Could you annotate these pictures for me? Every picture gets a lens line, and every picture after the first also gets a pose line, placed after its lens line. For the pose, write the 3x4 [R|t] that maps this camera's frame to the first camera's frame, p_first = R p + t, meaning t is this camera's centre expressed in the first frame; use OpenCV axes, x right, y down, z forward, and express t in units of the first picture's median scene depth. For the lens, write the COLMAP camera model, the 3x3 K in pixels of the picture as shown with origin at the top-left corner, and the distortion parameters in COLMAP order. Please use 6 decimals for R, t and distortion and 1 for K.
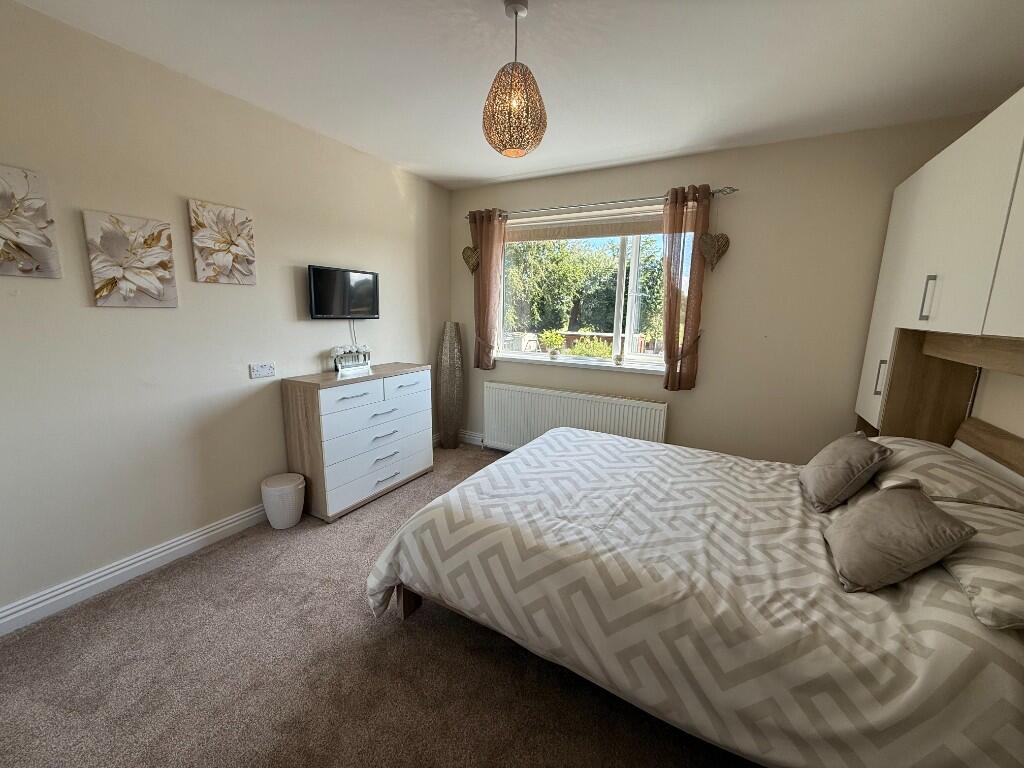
lens RADIAL K [[406.9, 0, 512.9], [0, 406.9, 383.9], [0, 0, 1]] dist [0.001030, -0.000215]
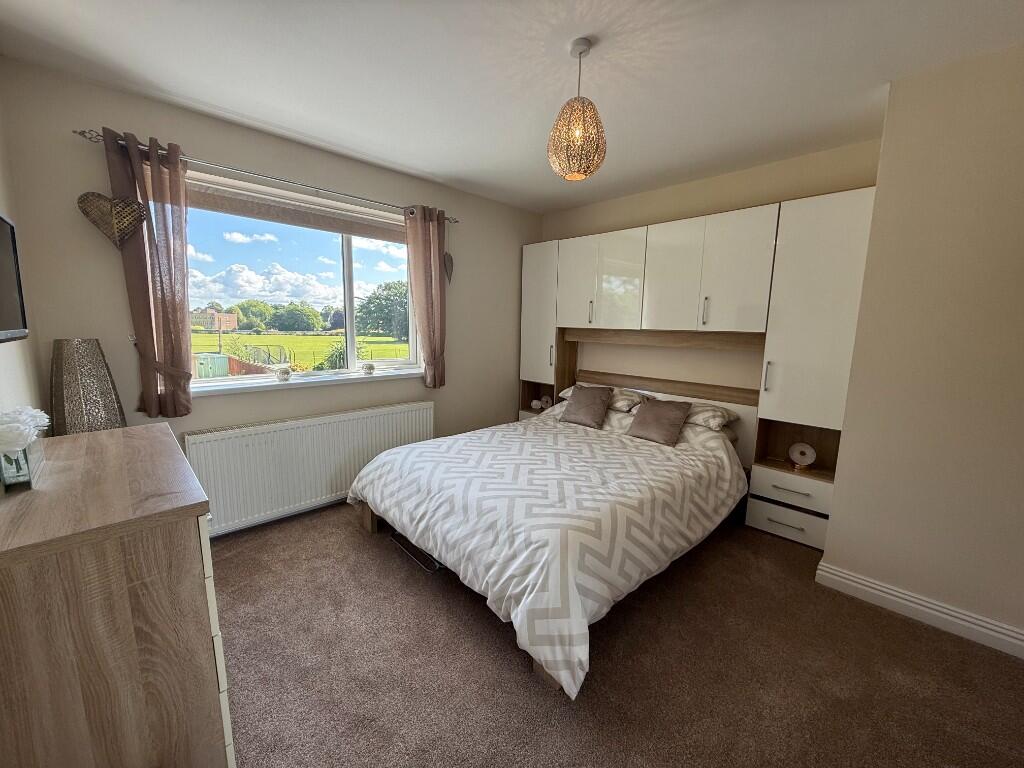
lens RADIAL K [[406.9, 0, 509.7], [0, 406.9, 383.2], [0, 0, 1]] dist [0.001030, -0.000215]
pose [[0.294588, -0.155862, 0.942828, -0.863974], [0.161699, 0.980513, 0.111569, -0.128738], [-0.941845, 0.119588, 0.314050, 0.657705]]
